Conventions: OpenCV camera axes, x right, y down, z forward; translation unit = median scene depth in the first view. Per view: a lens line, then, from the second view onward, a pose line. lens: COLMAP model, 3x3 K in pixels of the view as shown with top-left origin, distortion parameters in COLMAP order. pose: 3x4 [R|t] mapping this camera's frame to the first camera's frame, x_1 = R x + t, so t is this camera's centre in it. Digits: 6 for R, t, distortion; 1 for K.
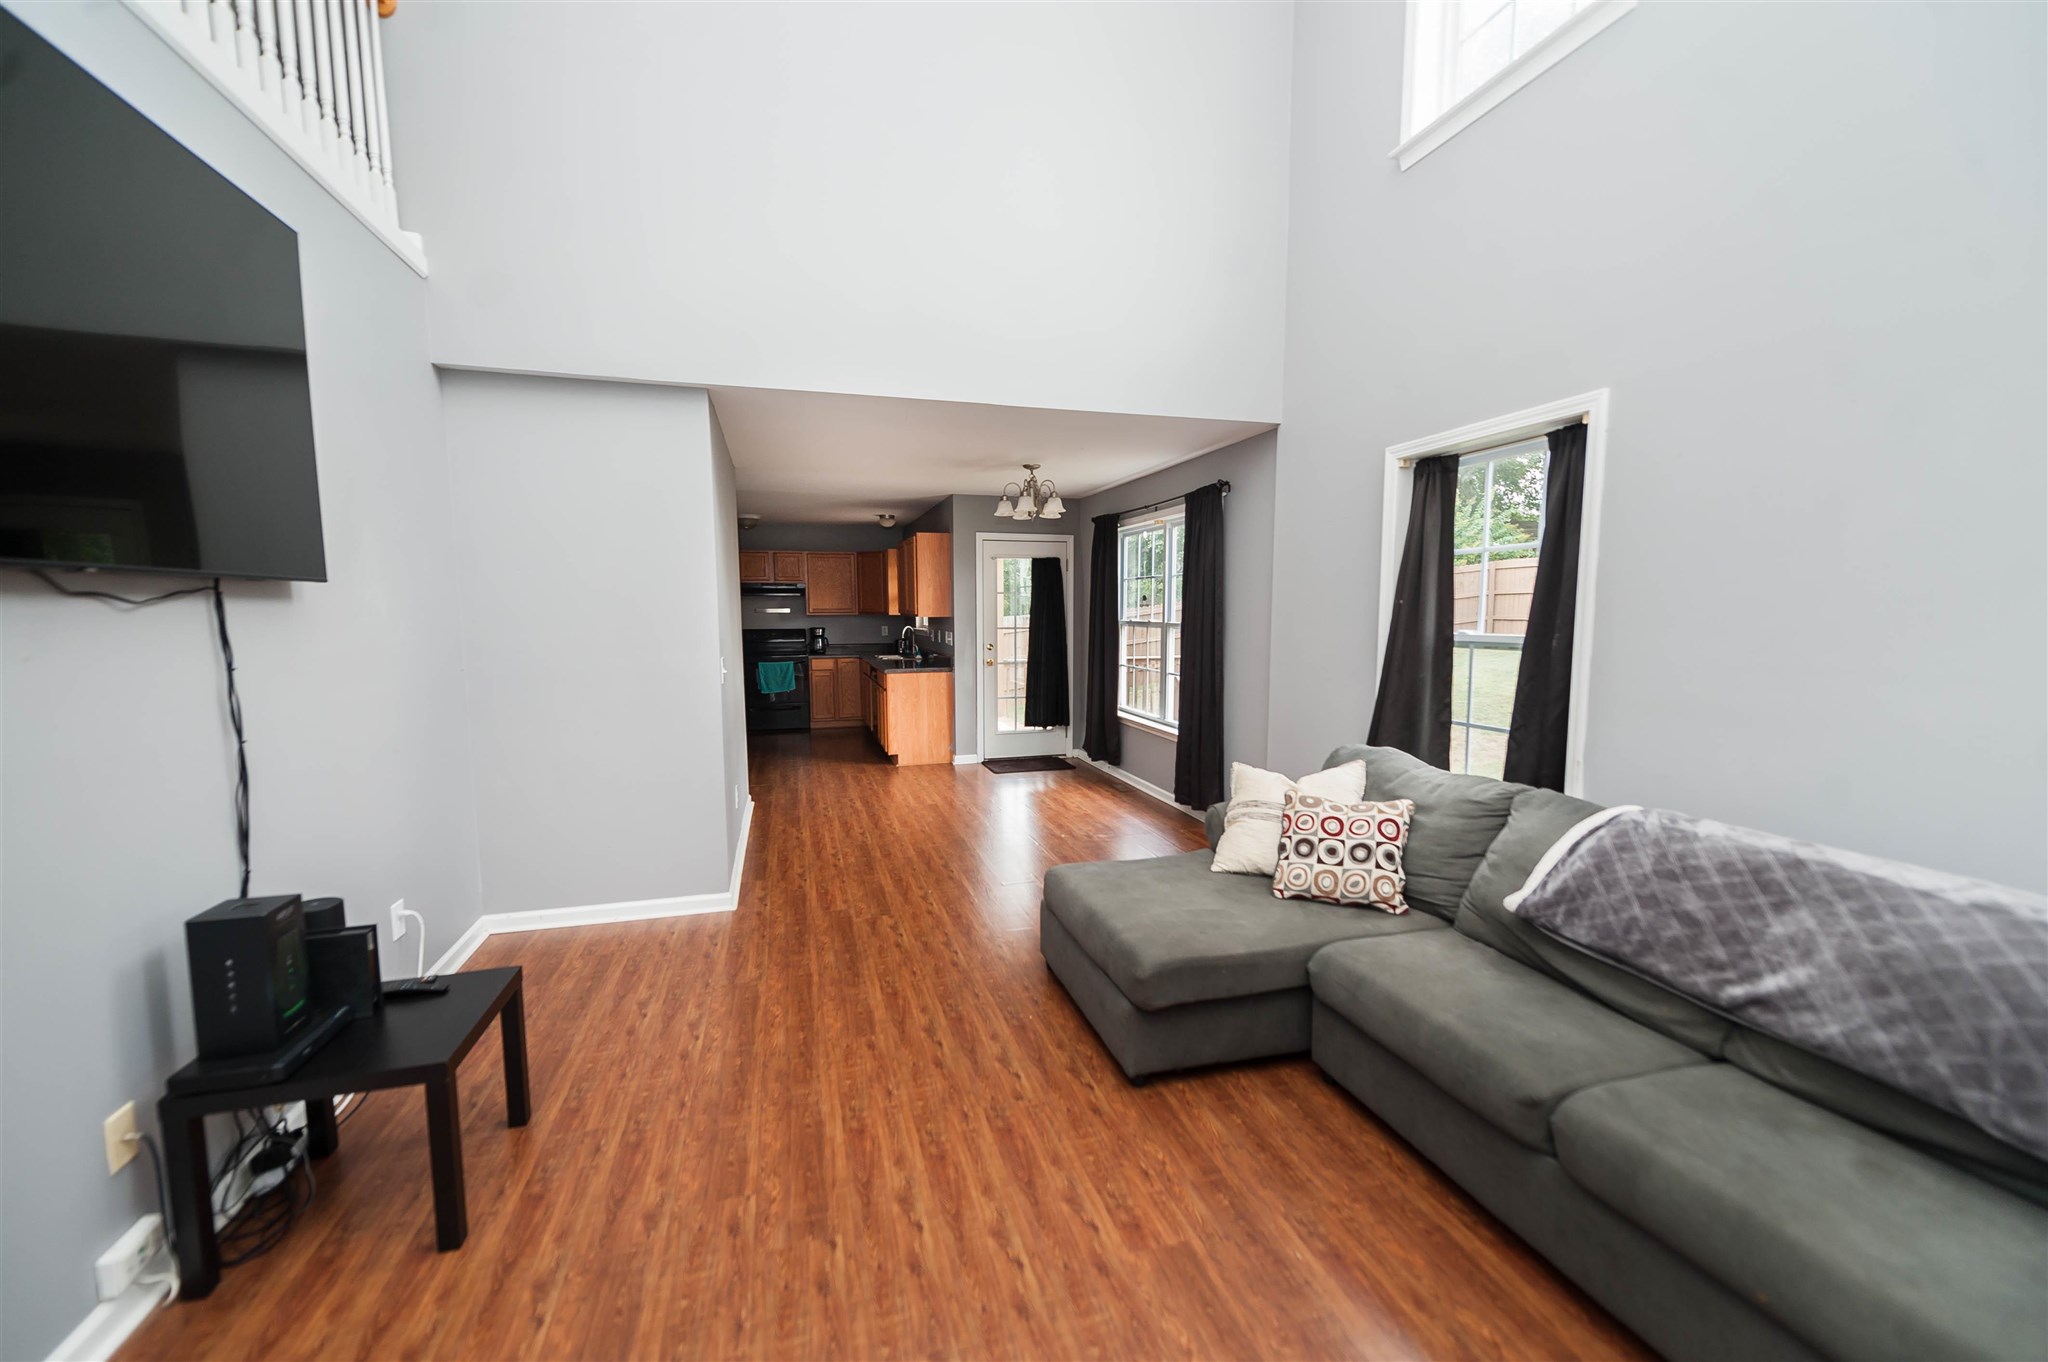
lens RADIAL K [[801.4, 0, 1024.6], [0, 801.4, 690.3], [0, 0, 1]] dist [0.003196, -0.000235]
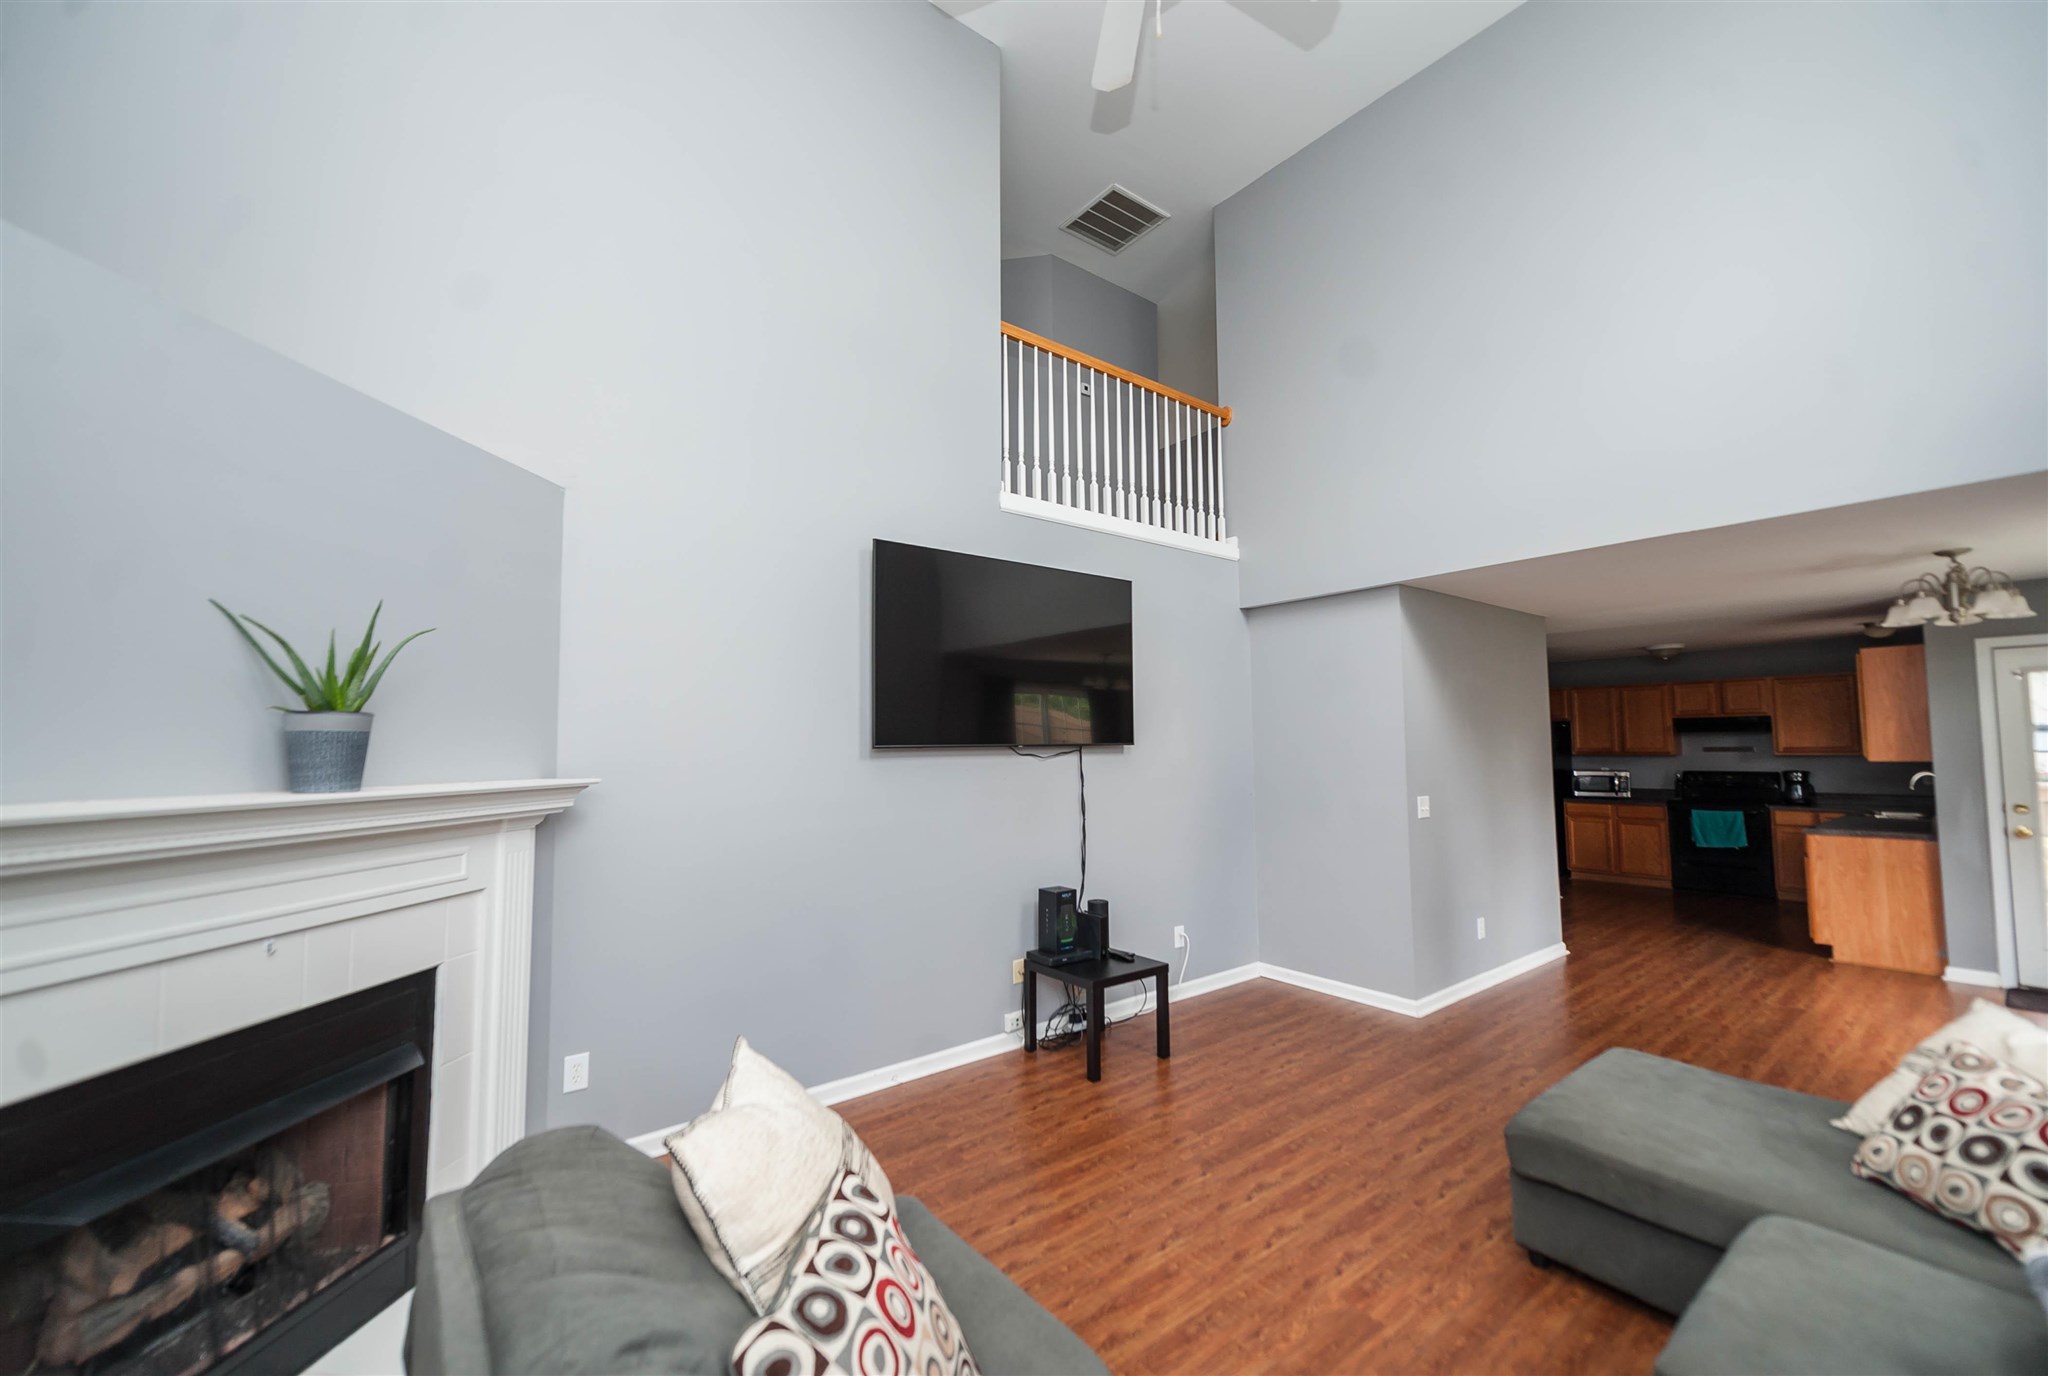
lens RADIAL K [[808.5, 0, 1015.1], [0, 808.5, 697.7], [0, 0, 1]] dist [0.007121, -0.000647]
pose [[0.364353, -0.057017, -0.929514, 0.754842], [-0.086259, 0.991767, -0.094648, -0.028768], [0.927257, 0.114665, 0.356435, -0.001269]]
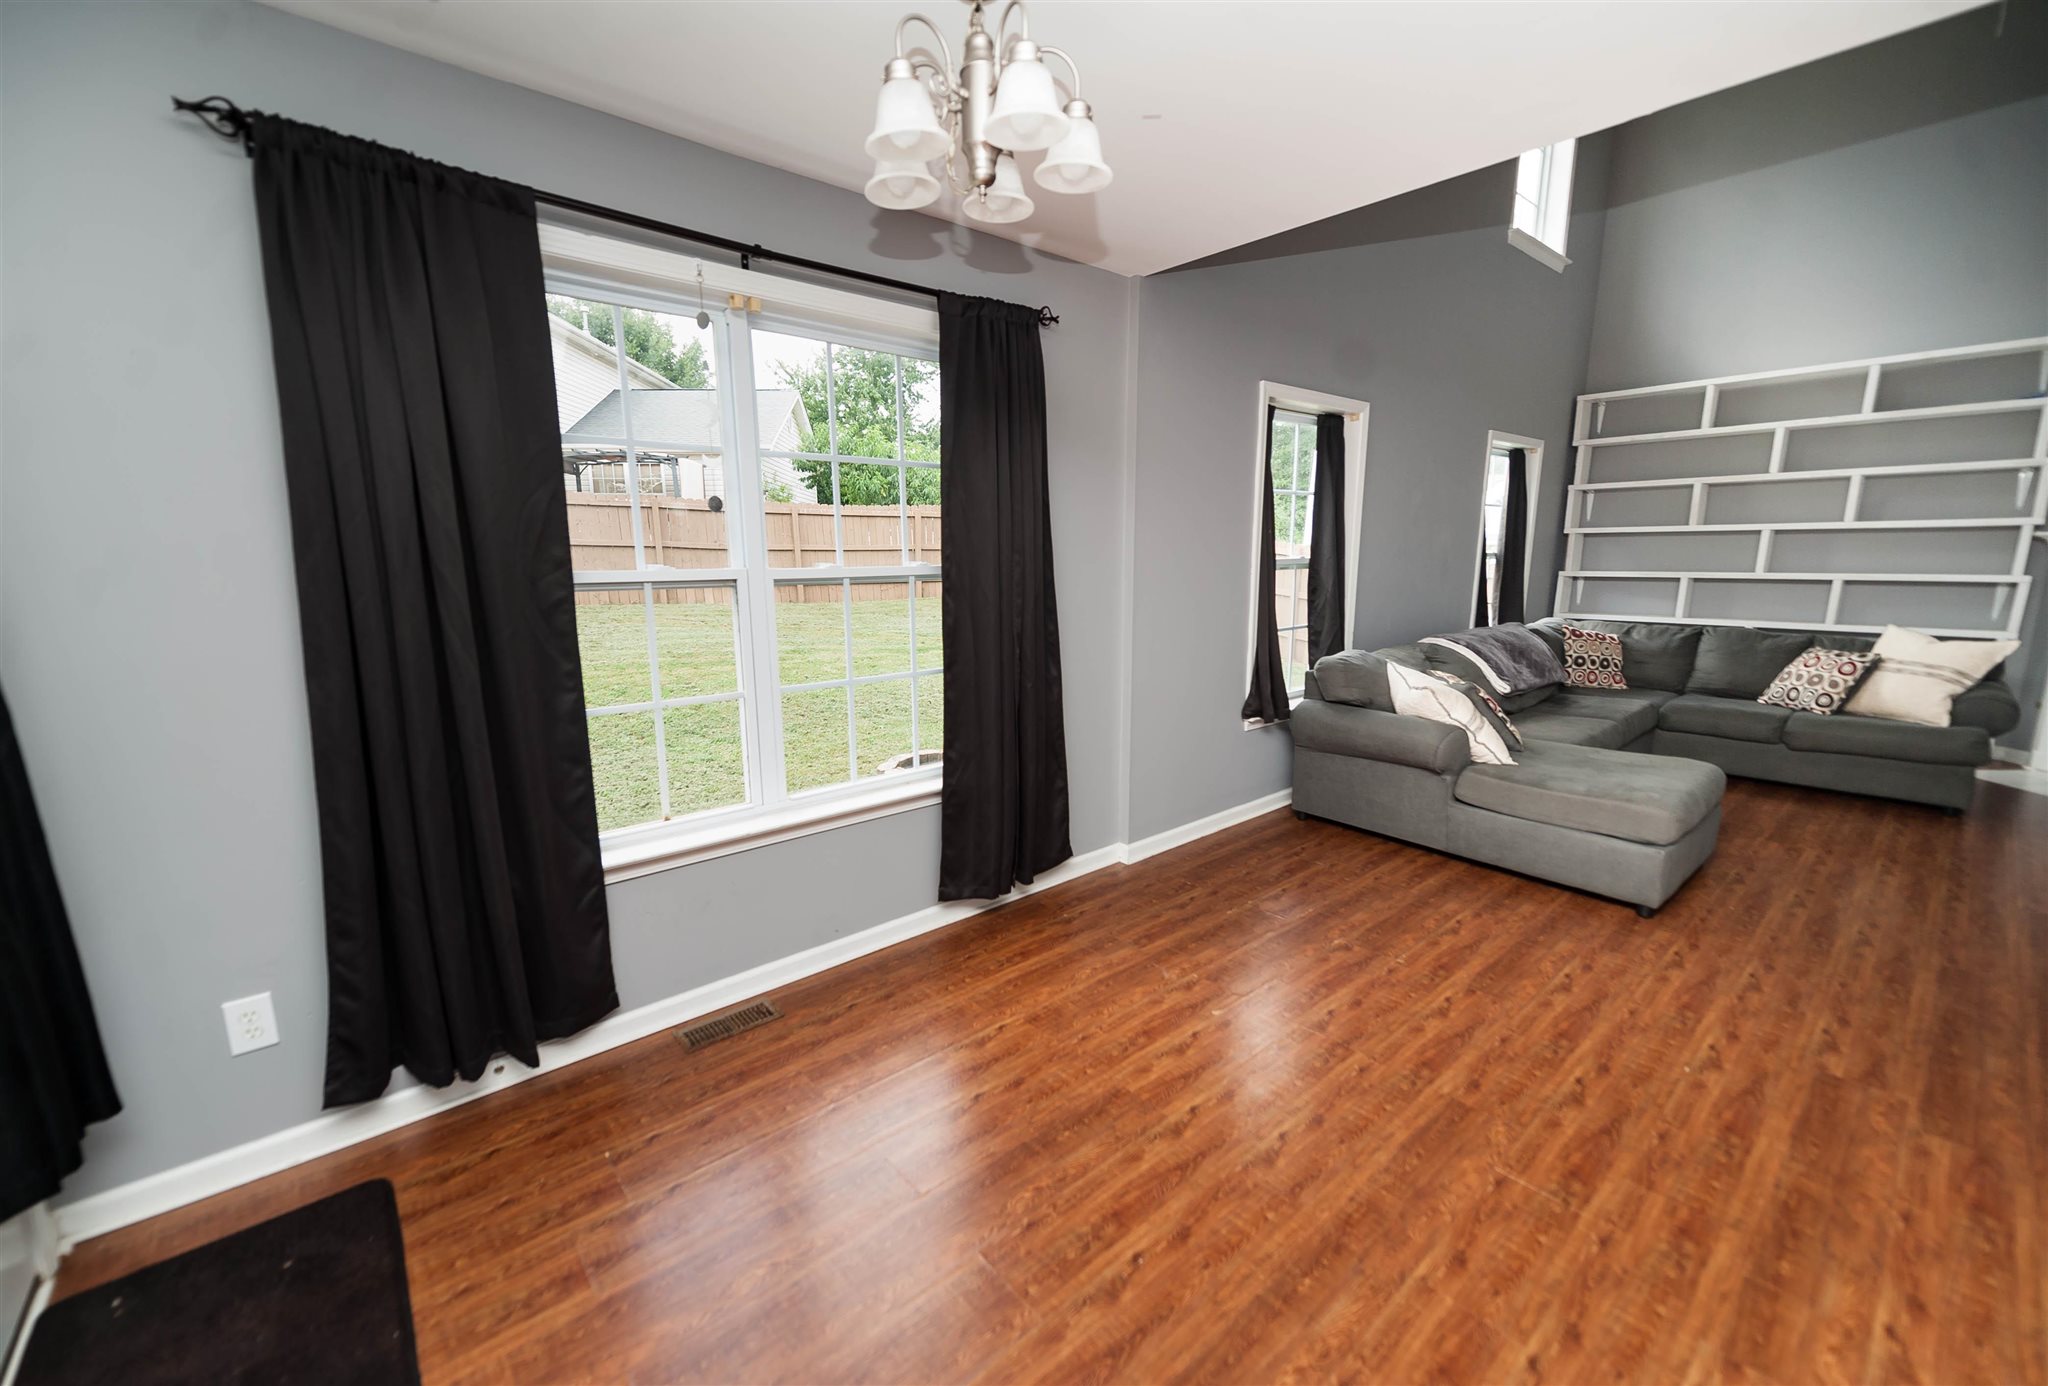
lens RADIAL K [[824.8, 0, 990.2], [0, 824.8, 707.0], [0, 0, 1]] dist [0.000688, -0.000196]
pose [[-0.397113, -0.164999, 0.902816, -0.578272], [0.105292, 0.969020, 0.223412, -0.221398], [-0.911710, 0.183779, -0.367437, 2.354544]]
